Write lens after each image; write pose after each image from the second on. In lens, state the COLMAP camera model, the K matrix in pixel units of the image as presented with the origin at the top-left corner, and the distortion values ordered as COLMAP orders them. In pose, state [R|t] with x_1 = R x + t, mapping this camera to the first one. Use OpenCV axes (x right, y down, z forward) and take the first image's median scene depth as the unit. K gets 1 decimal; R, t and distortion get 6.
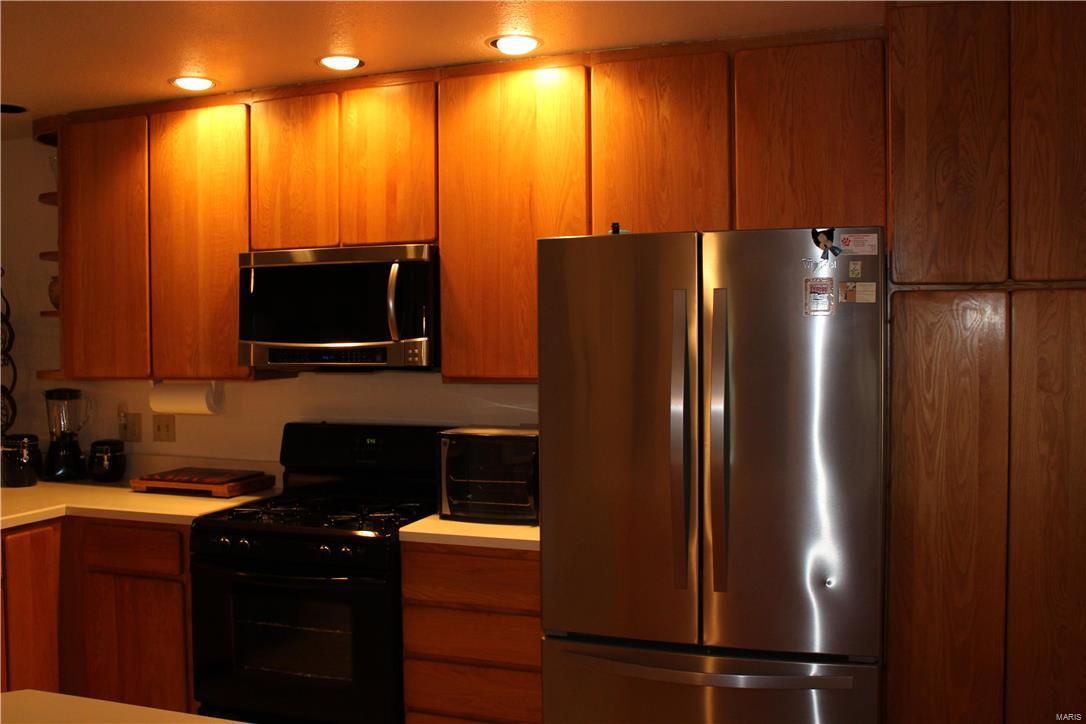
lens RADIAL K [[1045.9, 0, 515.2], [0, 1045.9, 362.2], [0, 0, 1]] dist [-0.093470, -0.003805]
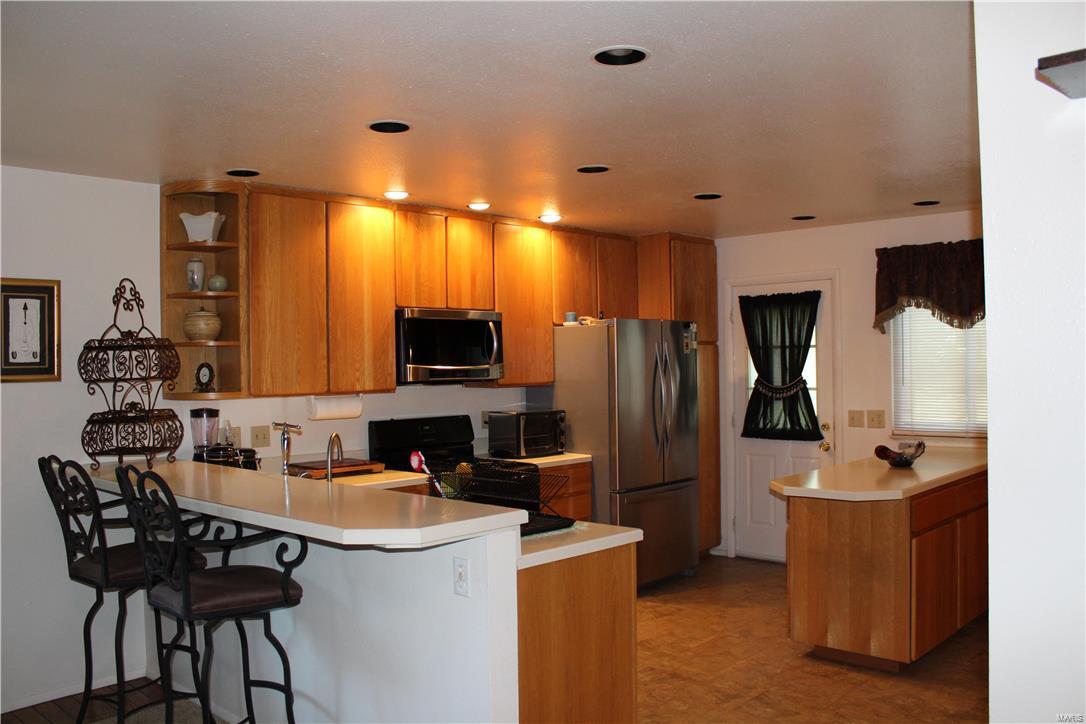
lens RADIAL K [[911.0, 0, 543.0], [0, 911.0, 362.0], [0, 0, 1]] dist [-0.174337, 0.000249]
pose [[0.388792, 0.007634, 0.921294, -1.427811], [0.039893, 0.998888, -0.025113, 0.016337], [-0.920461, 0.046517, 0.388056, 0.295359]]
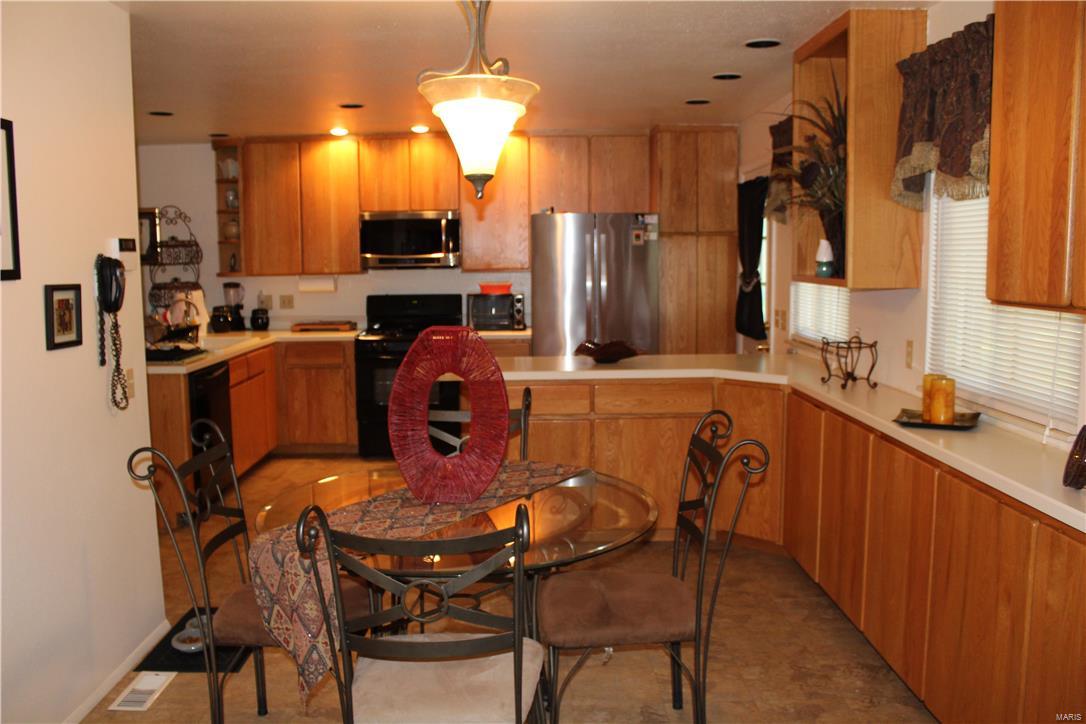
lens RADIAL K [[911.0, 0, 543.0], [0, 911.0, 362.0], [0, 0, 1]] dist [-0.174337, 0.000249]
pose [[0.929466, -0.042857, 0.366410, -0.601718], [0.009998, 0.995791, 0.091110, 0.032628], [-0.368772, -0.081020, 0.925982, -0.847274]]
